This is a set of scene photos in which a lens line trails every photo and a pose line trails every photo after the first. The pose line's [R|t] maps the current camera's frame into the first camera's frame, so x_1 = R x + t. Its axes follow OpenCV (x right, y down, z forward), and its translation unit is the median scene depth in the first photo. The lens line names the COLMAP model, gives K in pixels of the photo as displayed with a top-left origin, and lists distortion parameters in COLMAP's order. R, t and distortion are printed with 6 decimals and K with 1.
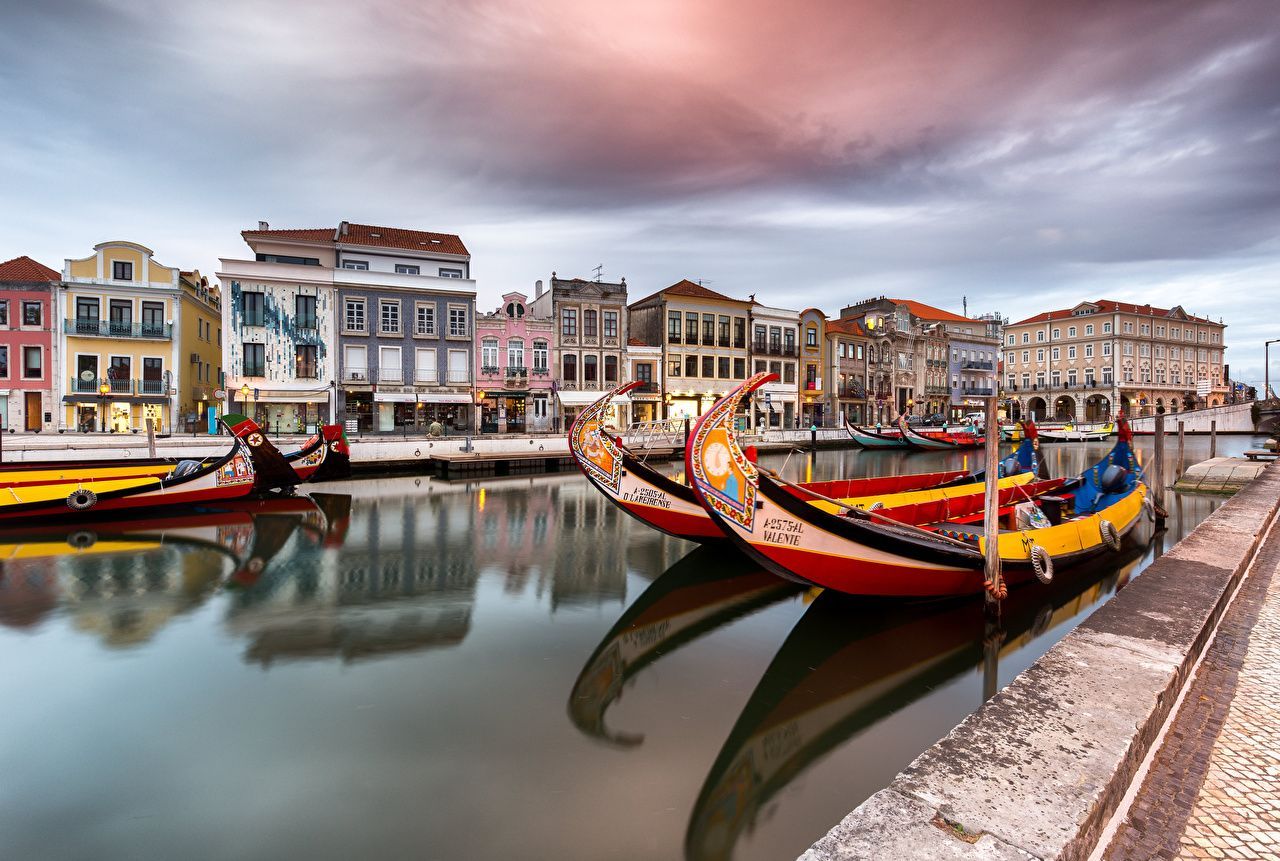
lens RADIAL K [[708.3, 0, 640.0], [0, 708.3, 430.5], [0, 0, 1]] dist [0.001208, -0.000781]
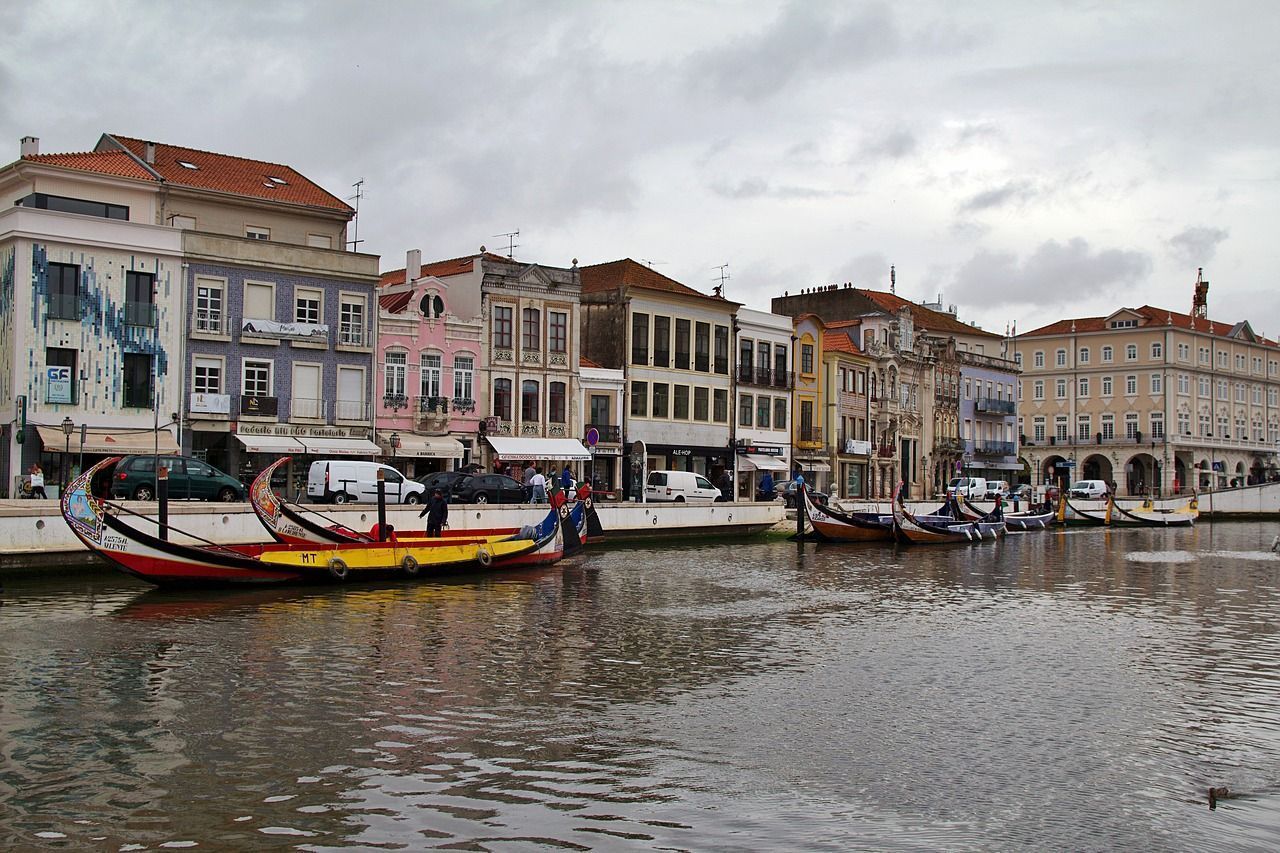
lens RADIAL K [[1665.7, 0, 640.0], [0, 1665.7, 426.5], [0, 0, 1]] dist [-0.025571, 0.009284]
pose [[0.940092, 0.025562, 0.339960, -0.454037], [-0.008133, 0.998583, -0.052593, 0.010688], [-0.340823, 0.046677, 0.938968, -0.393964]]
